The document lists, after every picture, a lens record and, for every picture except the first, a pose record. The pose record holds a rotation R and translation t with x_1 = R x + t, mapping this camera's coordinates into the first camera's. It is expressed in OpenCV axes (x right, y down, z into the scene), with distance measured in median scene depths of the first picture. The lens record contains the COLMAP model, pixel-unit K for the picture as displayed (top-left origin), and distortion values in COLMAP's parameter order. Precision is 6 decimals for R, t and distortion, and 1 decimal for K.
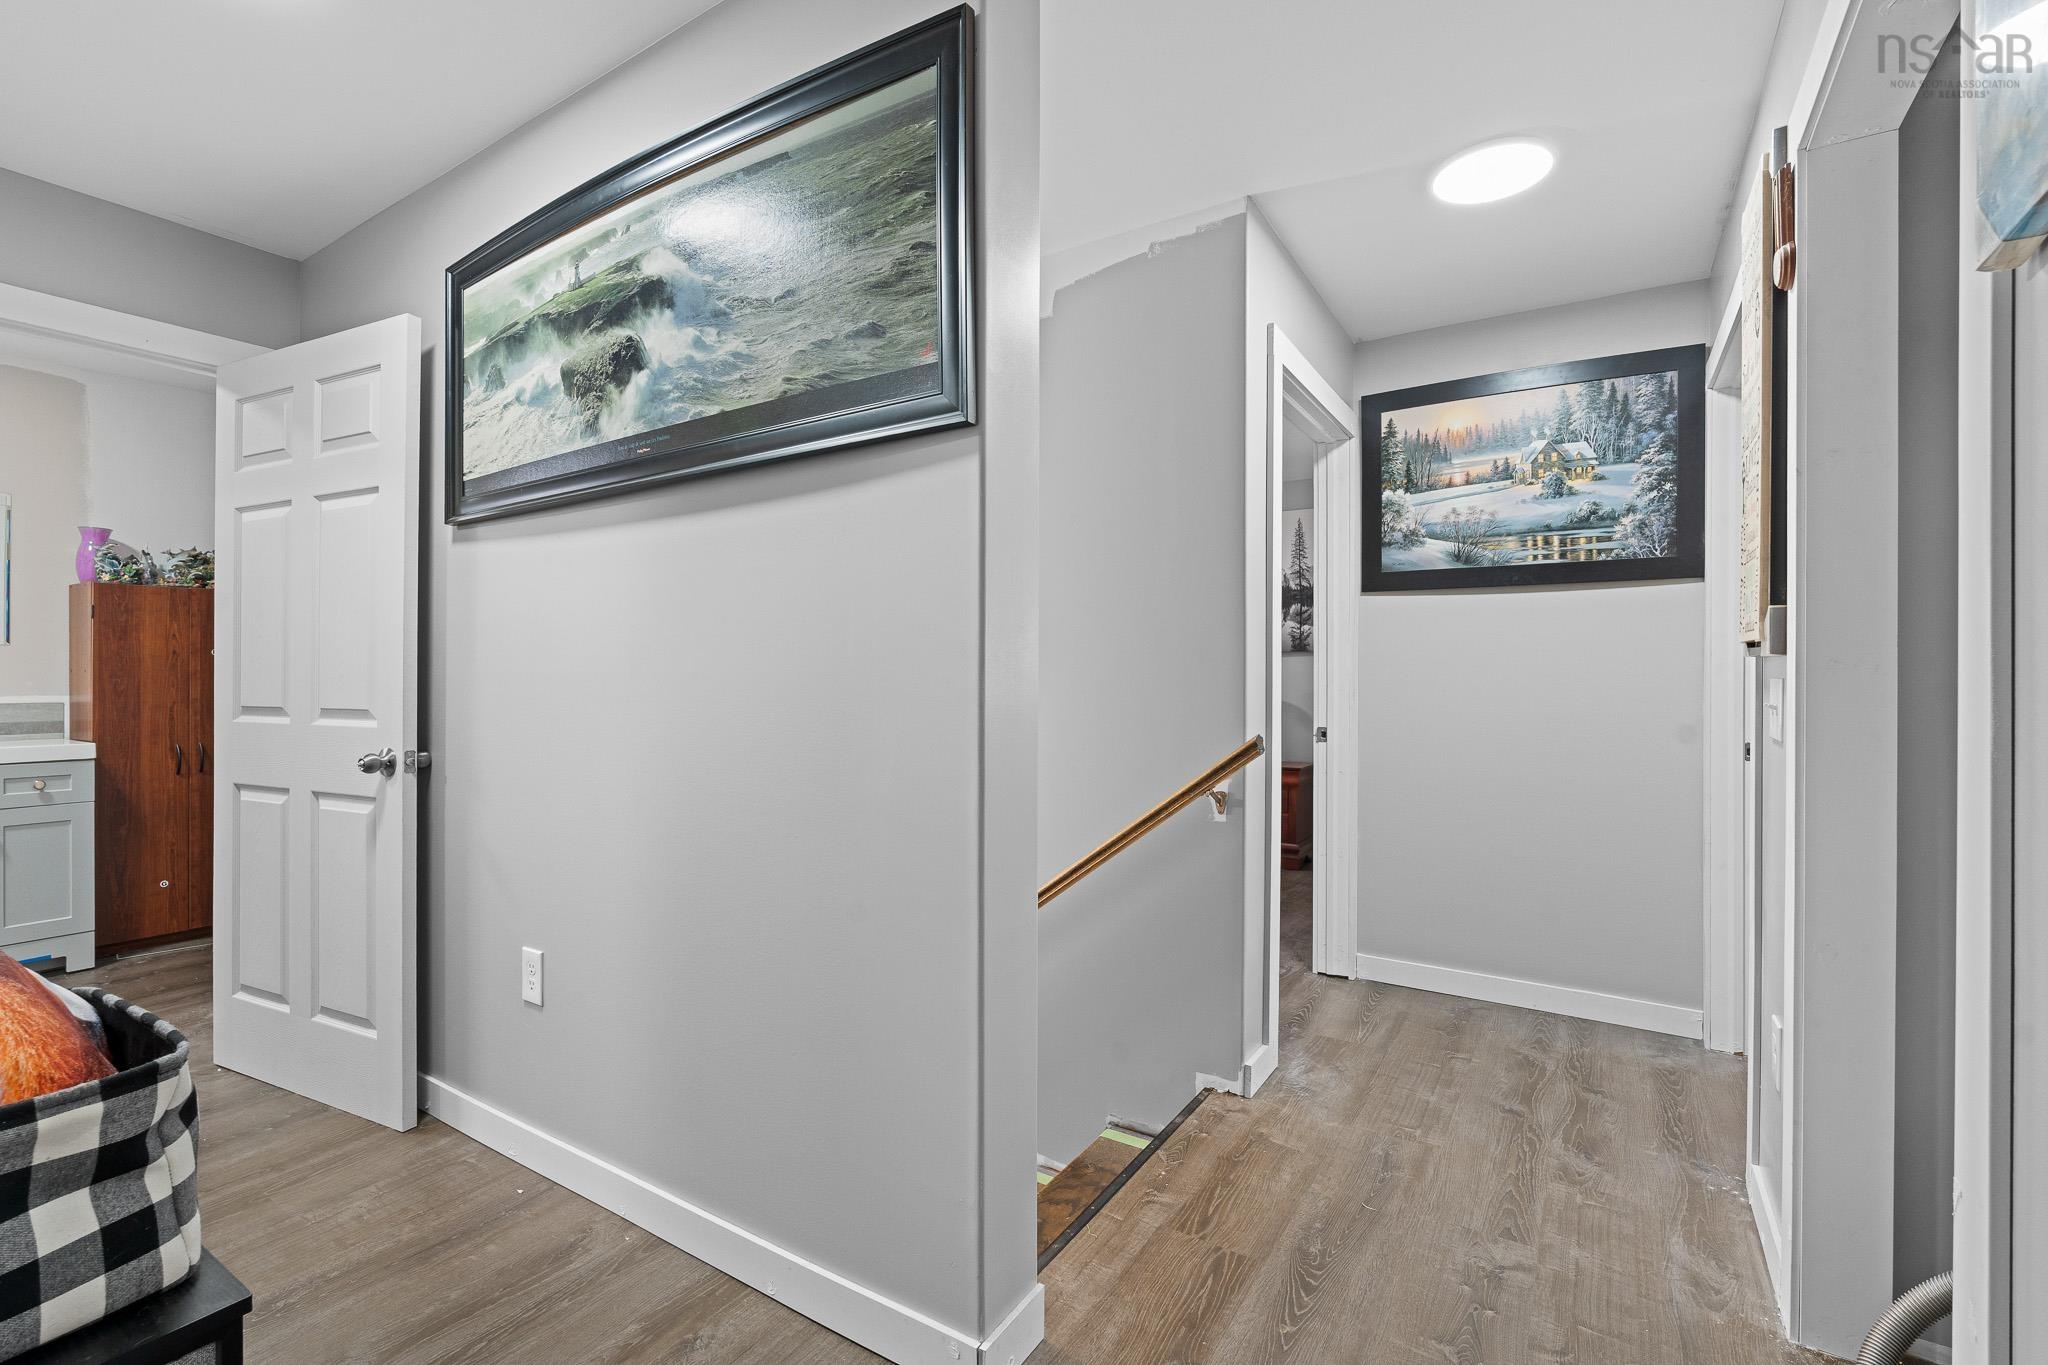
lens RADIAL K [[895.6, 0, 1028.4], [0, 895.6, 683.3], [0, 0, 1]] dist [-0.012045, 0.003258]
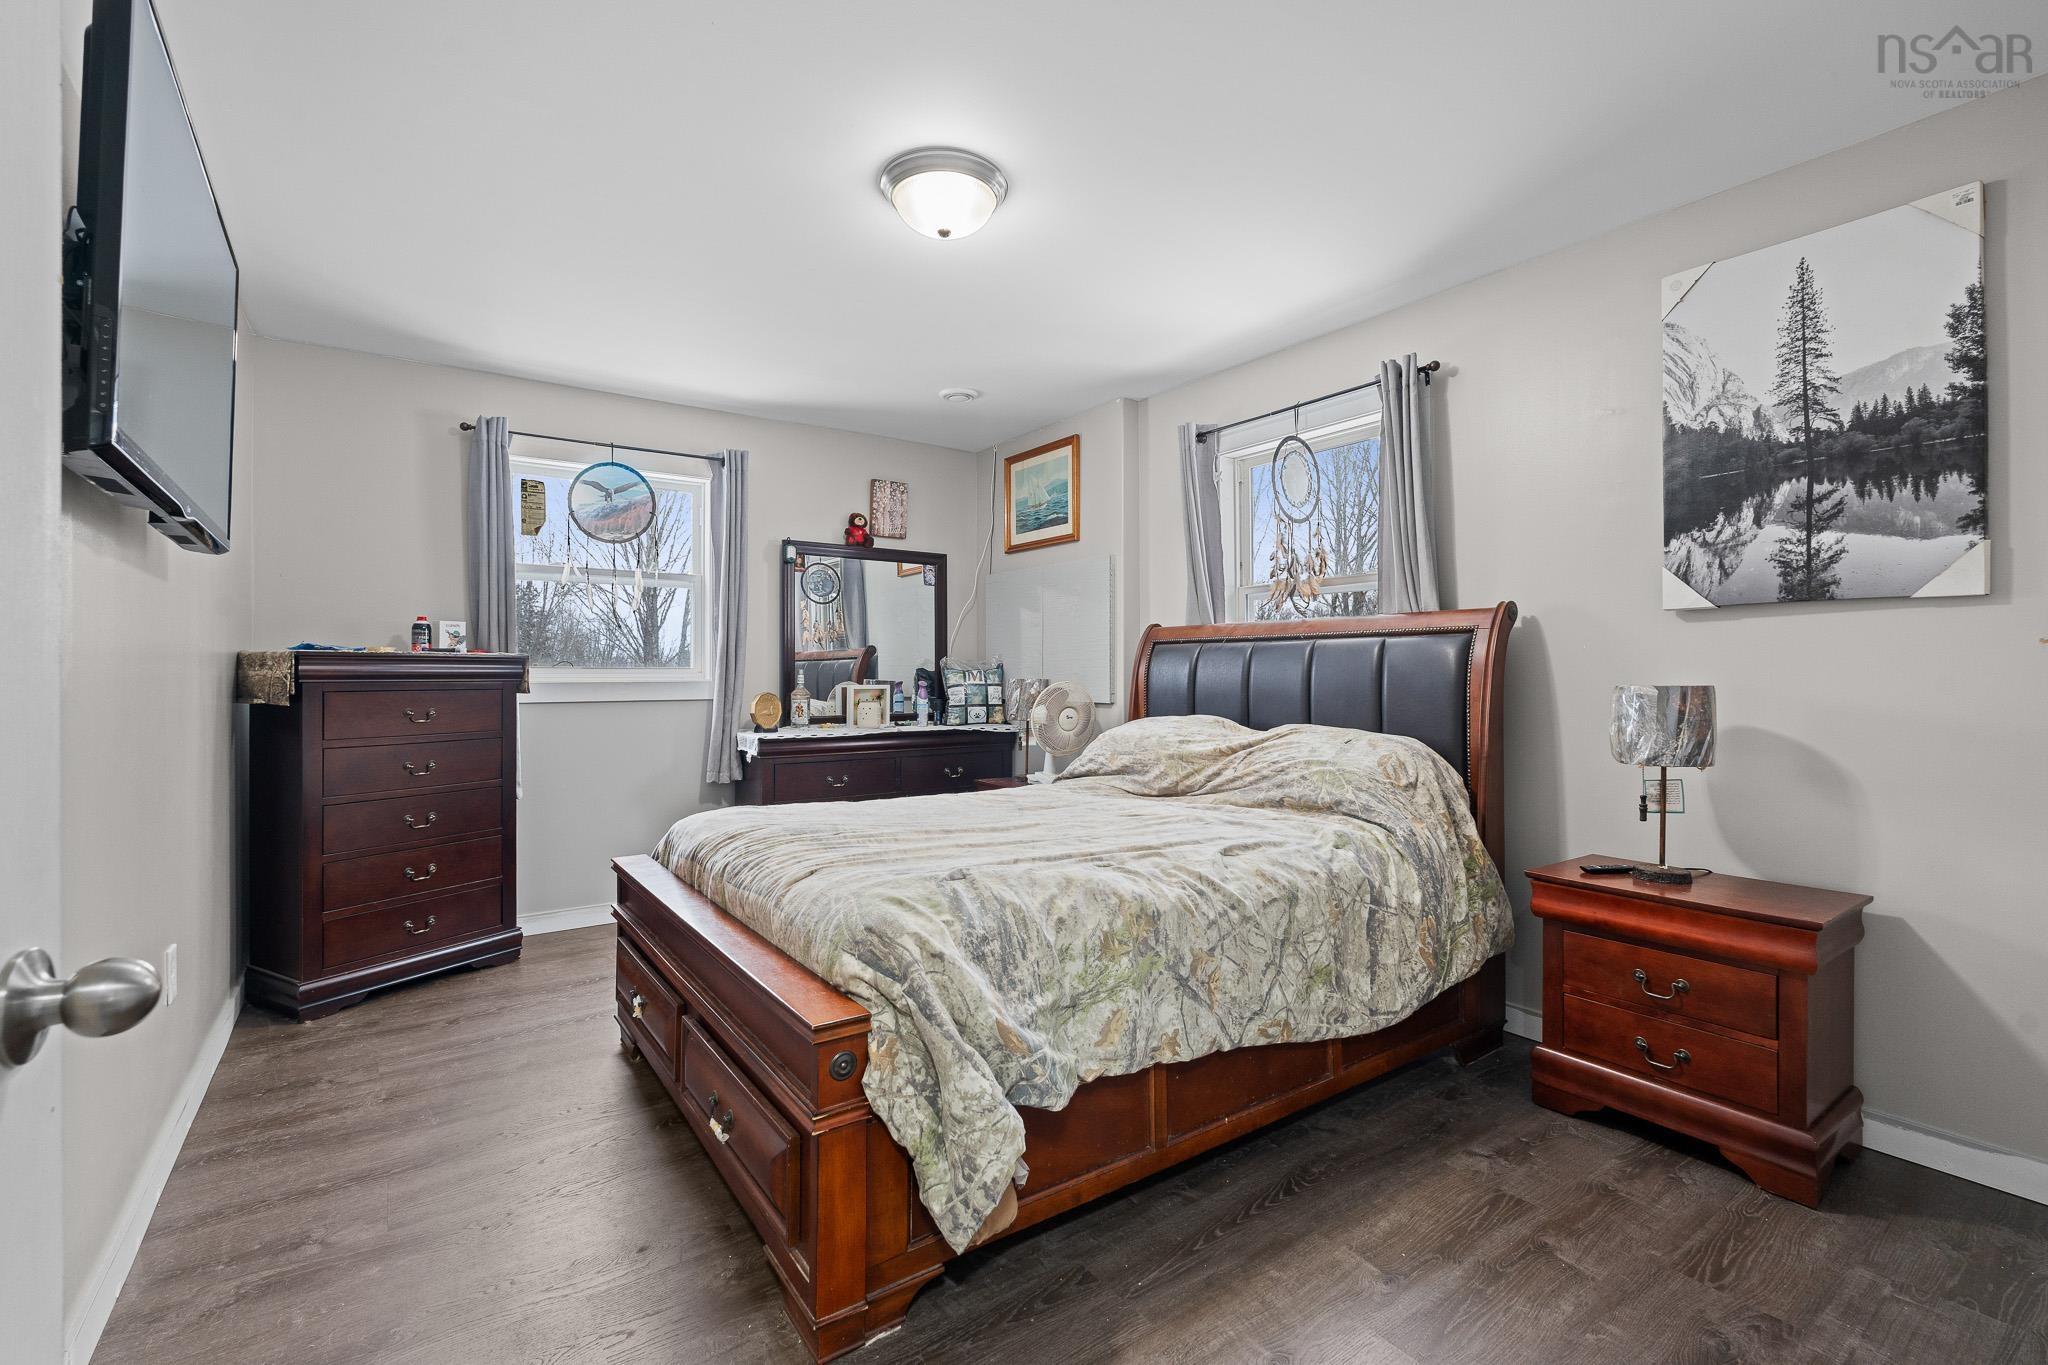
lens RADIAL K [[895.6, 0, 1020.8], [0, 895.6, 674.2], [0, 0, 1]] dist [-0.012045, 0.003258]
pose [[0.926245, -0.004119, -0.376901, 0.133497], [0.001881, 0.999978, -0.006305, -0.002173], [0.376918, 0.005131, 0.926232, 0.516494]]
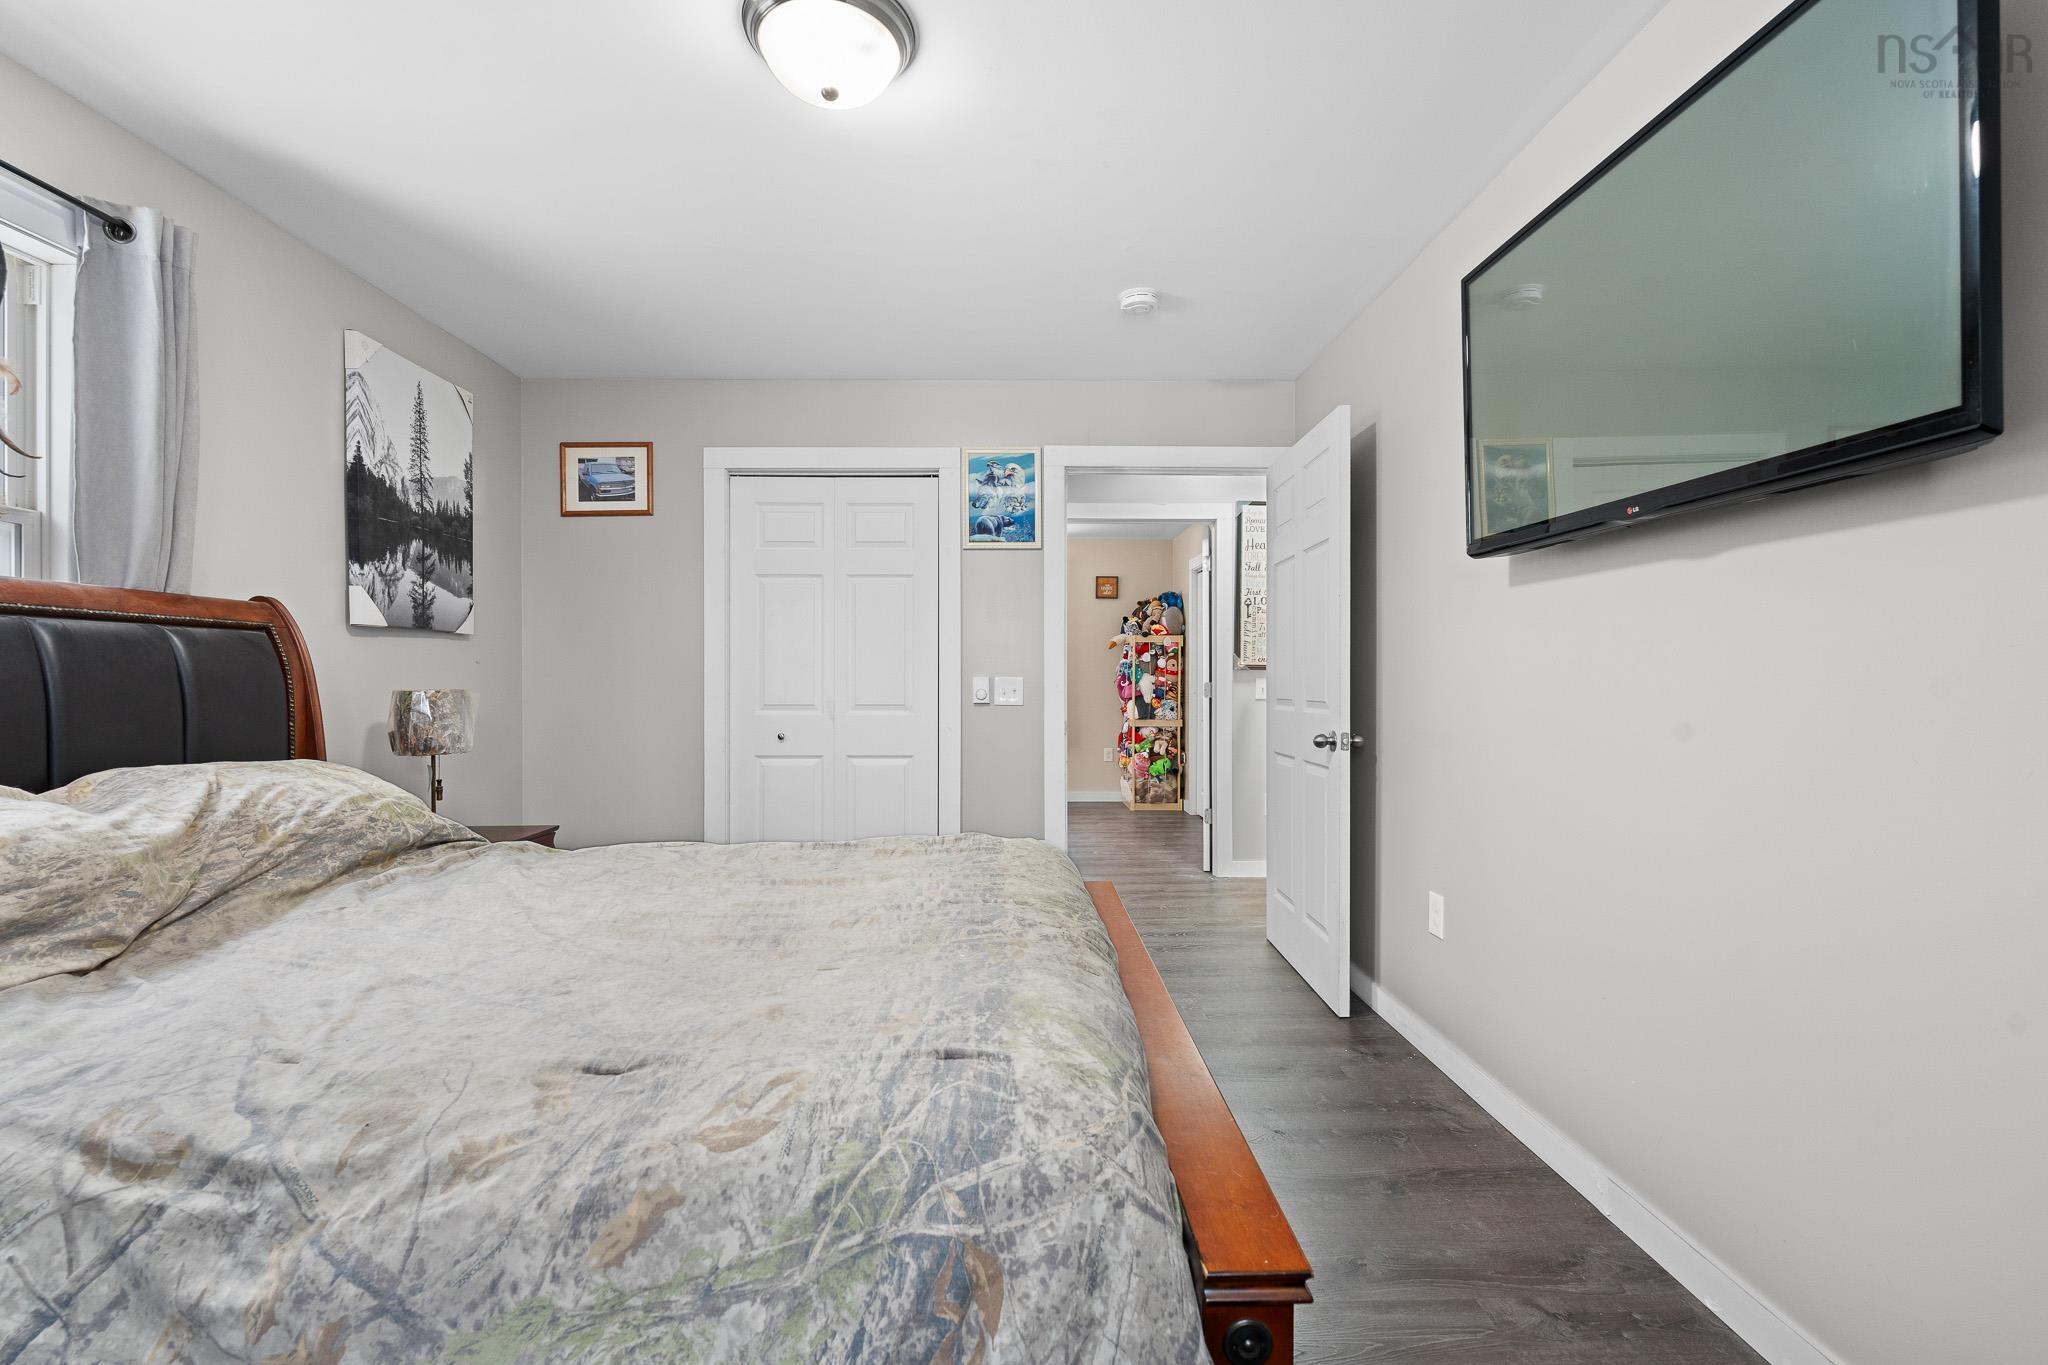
lens RADIAL K [[895.6, 0, 1019.2], [0, 895.6, 676.0], [0, 0, 1]] dist [-0.012045, 0.003258]
pose [[-0.562191, -0.000434, 0.827008, -0.346725], [0.004478, 0.999984, 0.003569, -0.007179], [-0.826996, 0.005710, -0.562179, 1.005634]]
